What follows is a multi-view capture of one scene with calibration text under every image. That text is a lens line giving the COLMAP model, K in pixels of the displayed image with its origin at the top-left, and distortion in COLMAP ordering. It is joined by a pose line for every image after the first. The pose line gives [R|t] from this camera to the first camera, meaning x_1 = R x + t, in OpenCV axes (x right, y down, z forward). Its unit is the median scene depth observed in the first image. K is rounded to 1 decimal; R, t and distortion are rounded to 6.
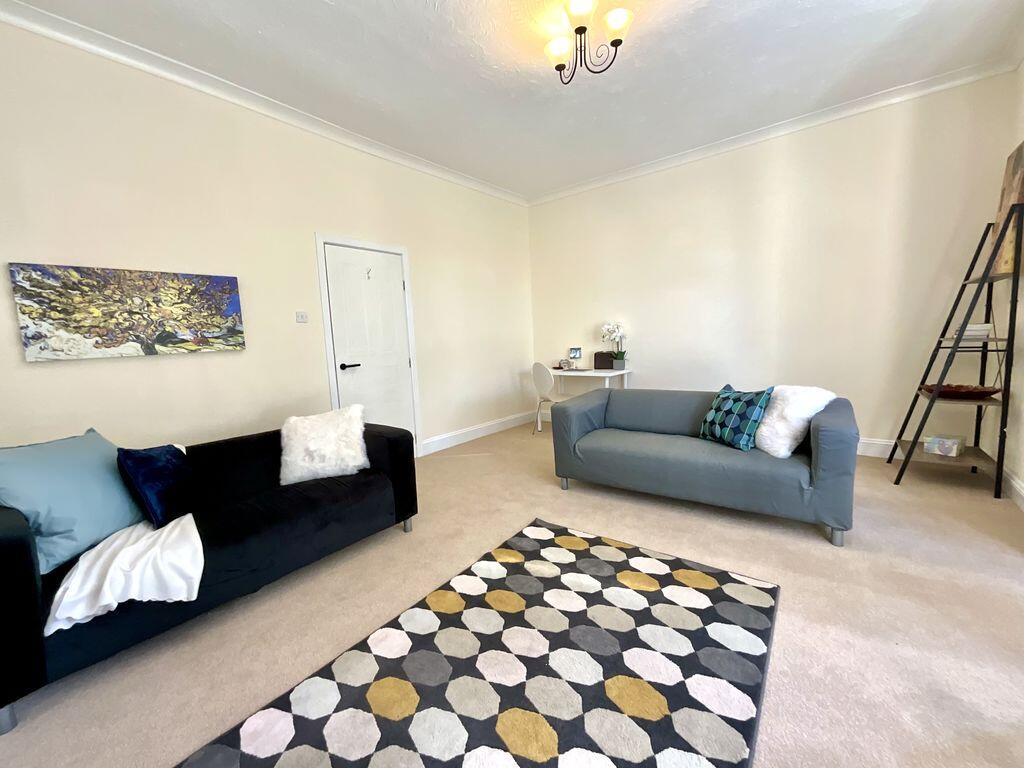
lens RADIAL K [[417.6, 0, 512.1], [0, 417.6, 382.3], [0, 0, 1]] dist [0.003449, 0.000905]
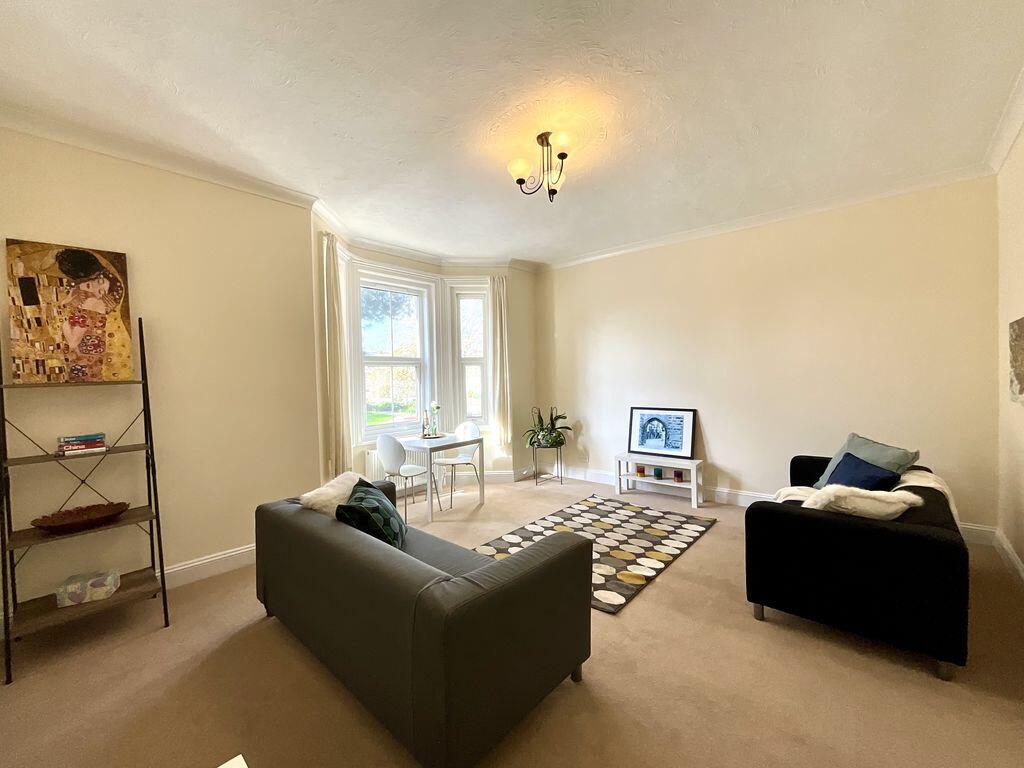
lens RADIAL K [[417.6, 0, 510.3], [0, 417.6, 386.5], [0, 0, 1]] dist [0.003449, 0.000905]
pose [[-0.993532, 0.065146, 0.093008, 0.237751], [0.077182, 0.988199, 0.132306, -0.426905], [-0.083292, 0.138629, -0.986836, 2.654799]]
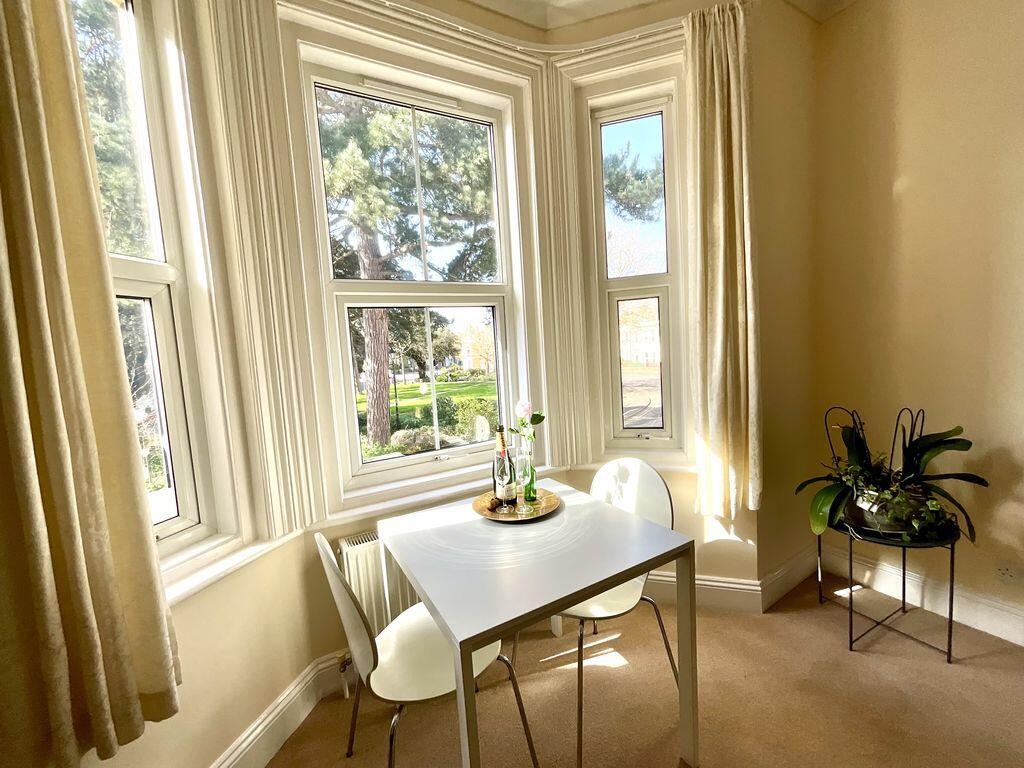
lens RADIAL K [[417.6, 0, 510.4], [0, 417.6, 389.0], [0, 0, 1]] dist [0.003449, 0.000905]
pose [[-0.898366, 0.066579, 0.434172, 0.600265], [0.151491, 0.974762, 0.163979, -0.200446], [-0.412297, 0.213087, -0.885779, 0.948702]]
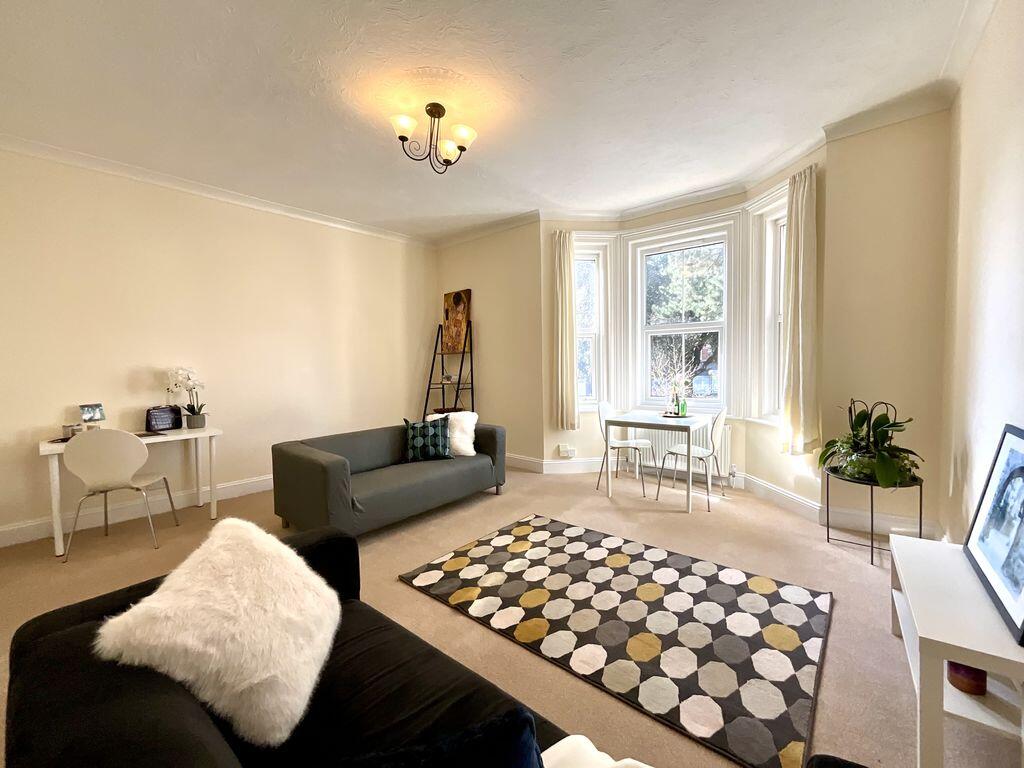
lens RADIAL K [[417.6, 0, 514.0], [0, 417.6, 385.5], [0, 0, 1]] dist [0.003449, 0.000905]
pose [[0.056634, -0.007059, 0.998370, -1.215618], [0.124517, 0.992218, -0.000048, -0.086896], [-0.990600, 0.124316, 0.057072, 0.921254]]
